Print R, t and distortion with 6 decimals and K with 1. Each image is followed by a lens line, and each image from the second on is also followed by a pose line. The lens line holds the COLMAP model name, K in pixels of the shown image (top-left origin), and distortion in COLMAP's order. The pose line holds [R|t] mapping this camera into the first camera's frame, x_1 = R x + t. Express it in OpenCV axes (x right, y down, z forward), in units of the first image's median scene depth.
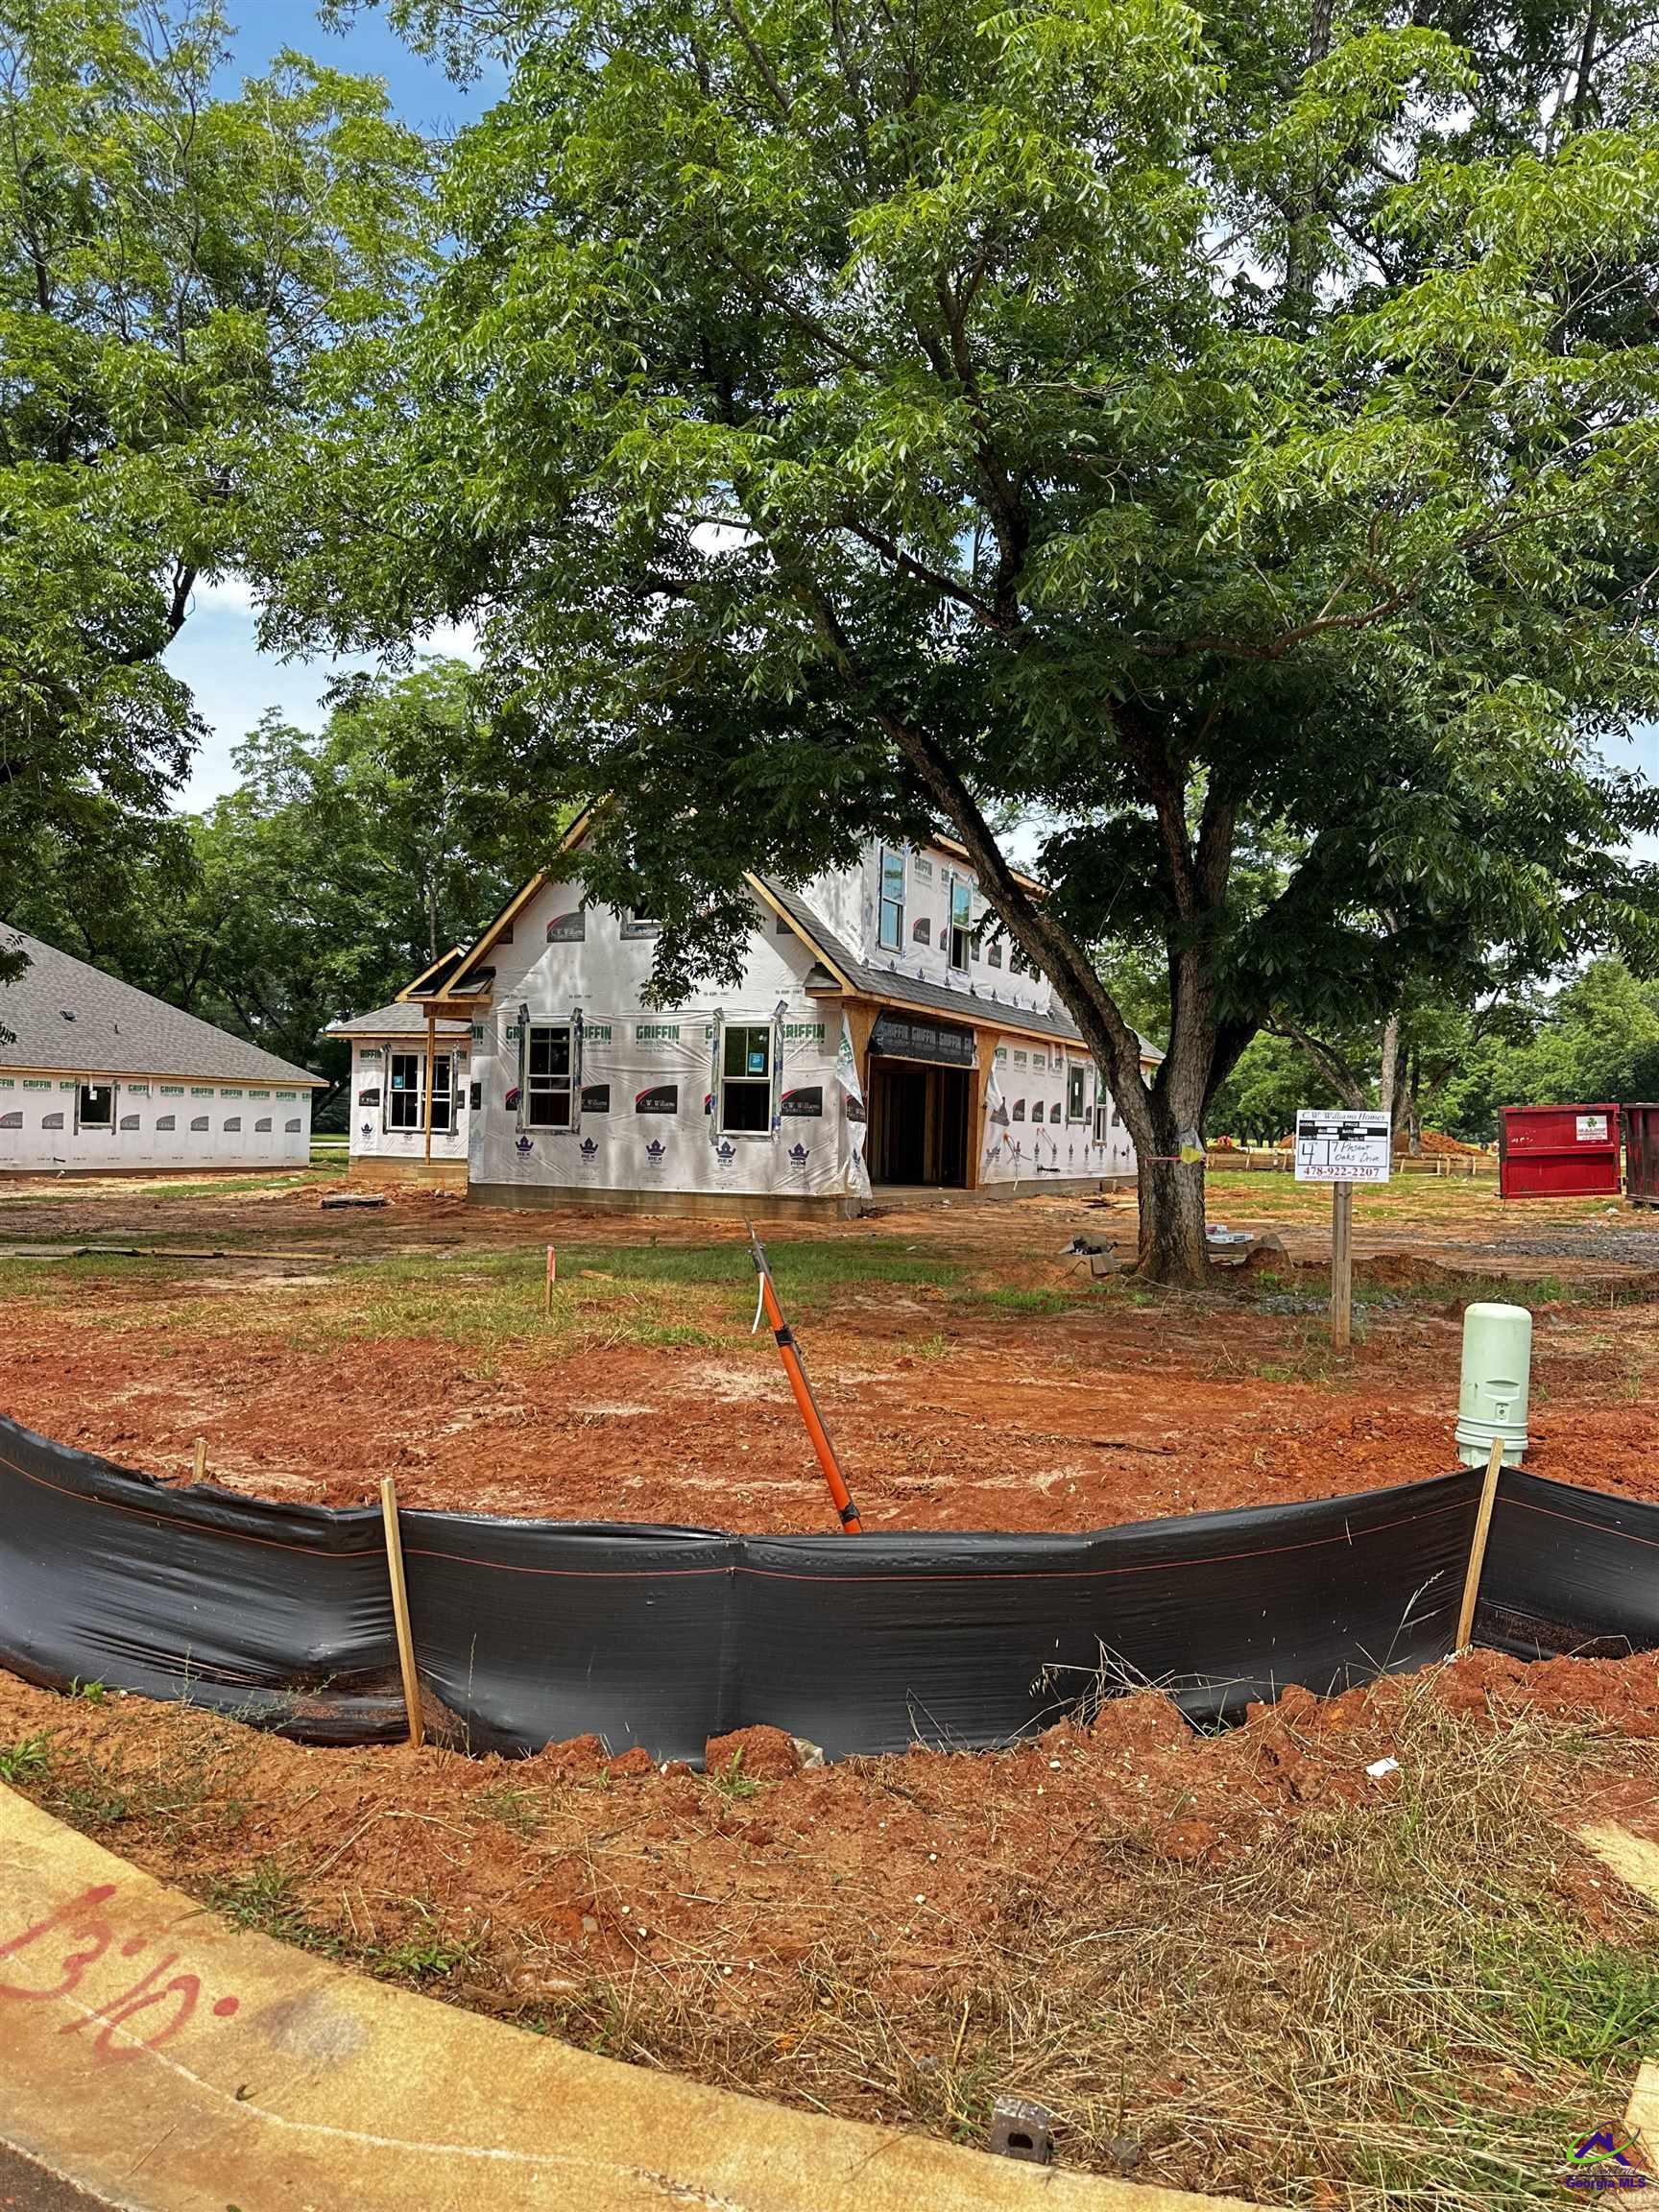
lens RADIAL K [[1558.6, 0, 824.5], [0, 1558.6, 1125.6], [0, 0, 1]] dist [0.056390, -0.008153]
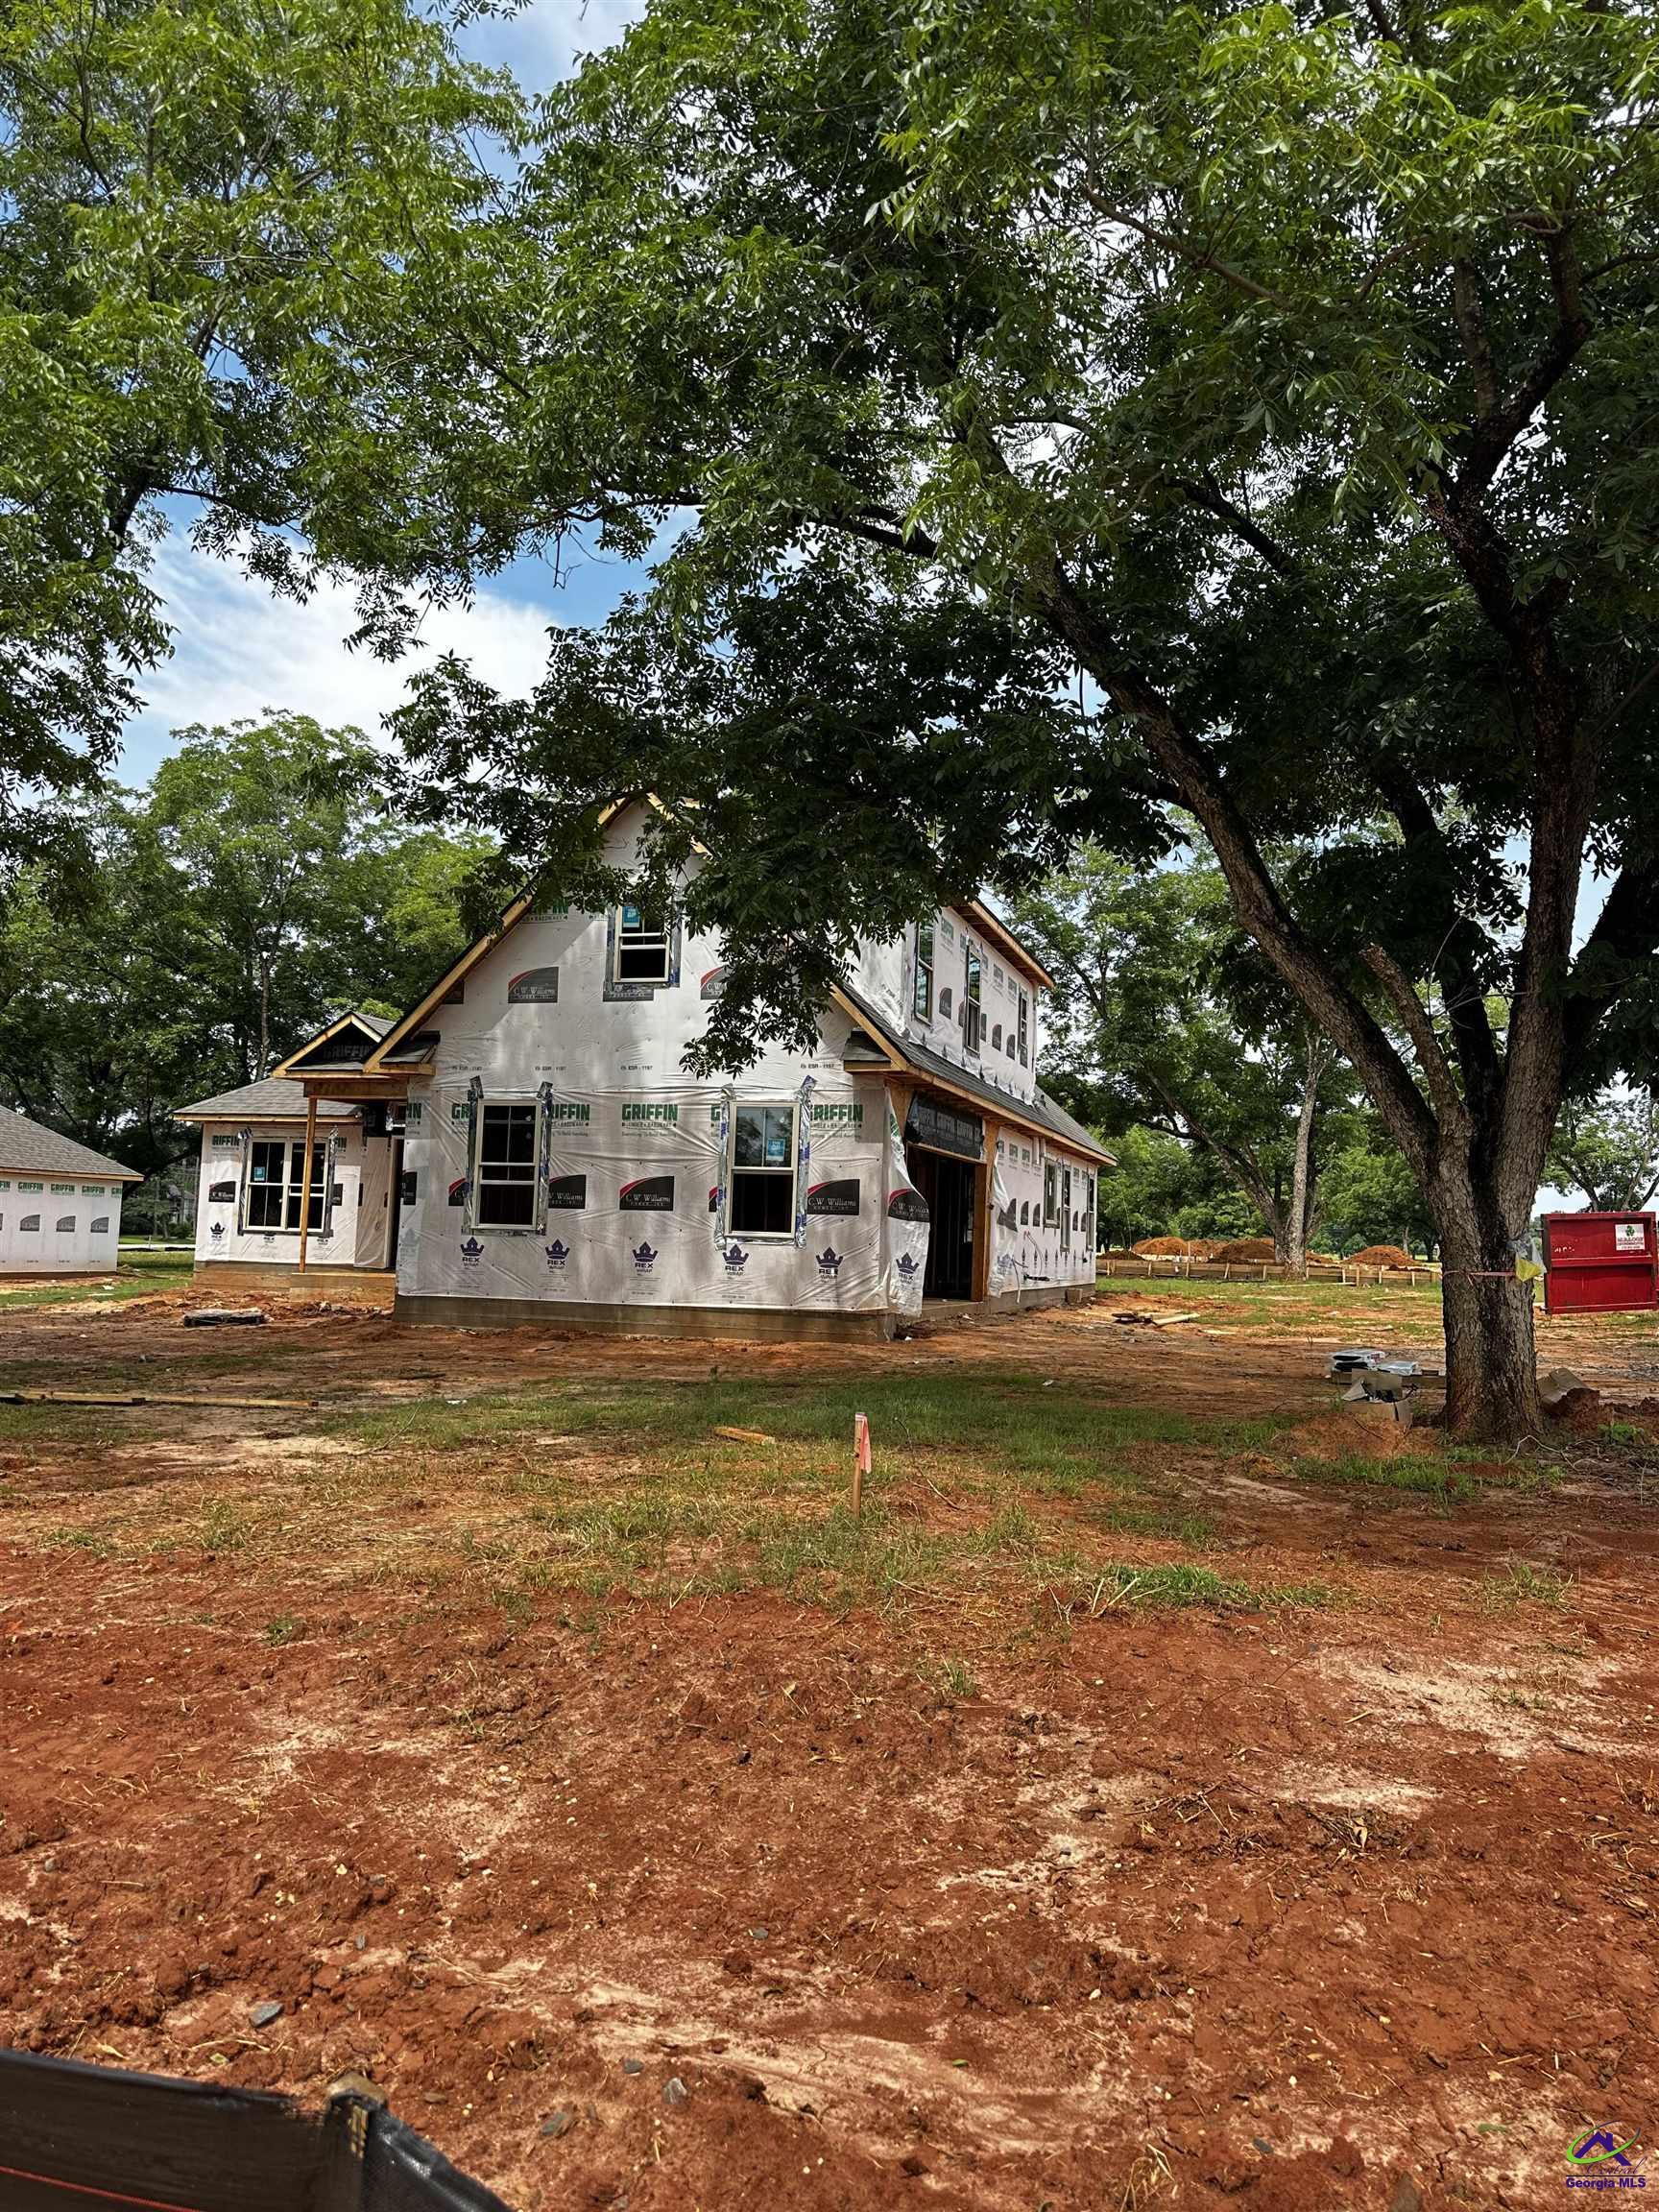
lens RADIAL K [[1558.6, 0, 830.2], [0, 1558.6, 1105.7], [0, 0, 1]] dist [0.056390, -0.008153]
pose [[0.990691, 0.017422, 0.135011, -0.117571], [-0.006654, 0.996789, -0.079801, 0.002033], [-0.135968, 0.078160, 0.987625, 0.159779]]
